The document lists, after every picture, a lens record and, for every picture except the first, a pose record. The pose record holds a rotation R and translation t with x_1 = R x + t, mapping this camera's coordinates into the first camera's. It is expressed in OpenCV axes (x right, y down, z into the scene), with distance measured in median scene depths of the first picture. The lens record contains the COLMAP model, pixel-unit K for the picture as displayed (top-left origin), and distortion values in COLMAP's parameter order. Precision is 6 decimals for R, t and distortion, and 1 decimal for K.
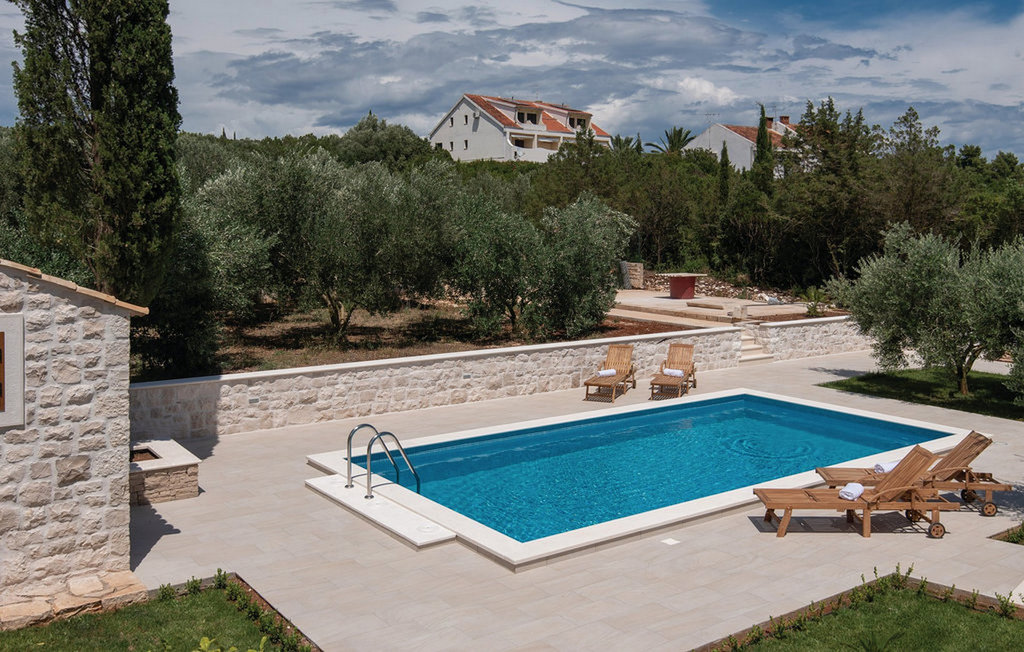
lens RADIAL K [[955.9, 0, 512.0], [0, 955.9, 326.7], [0, 0, 1]] dist [0.027705, 0.000000]
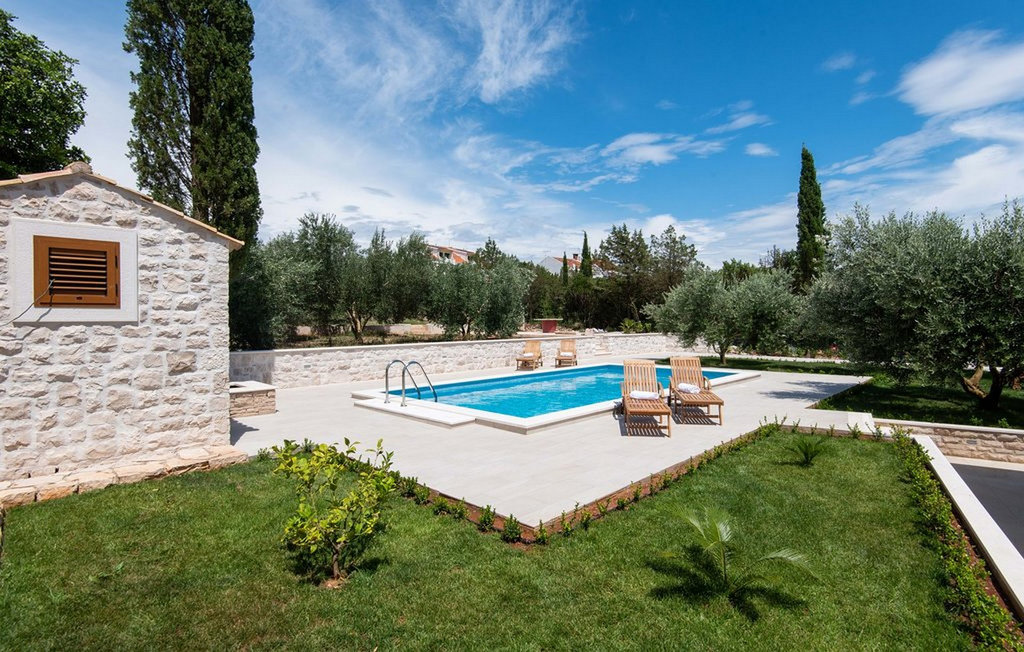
lens RADIAL K [[509.2, 0, 525.5], [0, 509.2, 362.1], [0, 0, 1]] dist [0.001112, -0.003170]
pose [[0.983039, -0.017618, 0.182550, -0.135922], [0.023168, 0.999331, -0.028315, 0.174110], [-0.181928, 0.032064, 0.982789, 0.265679]]
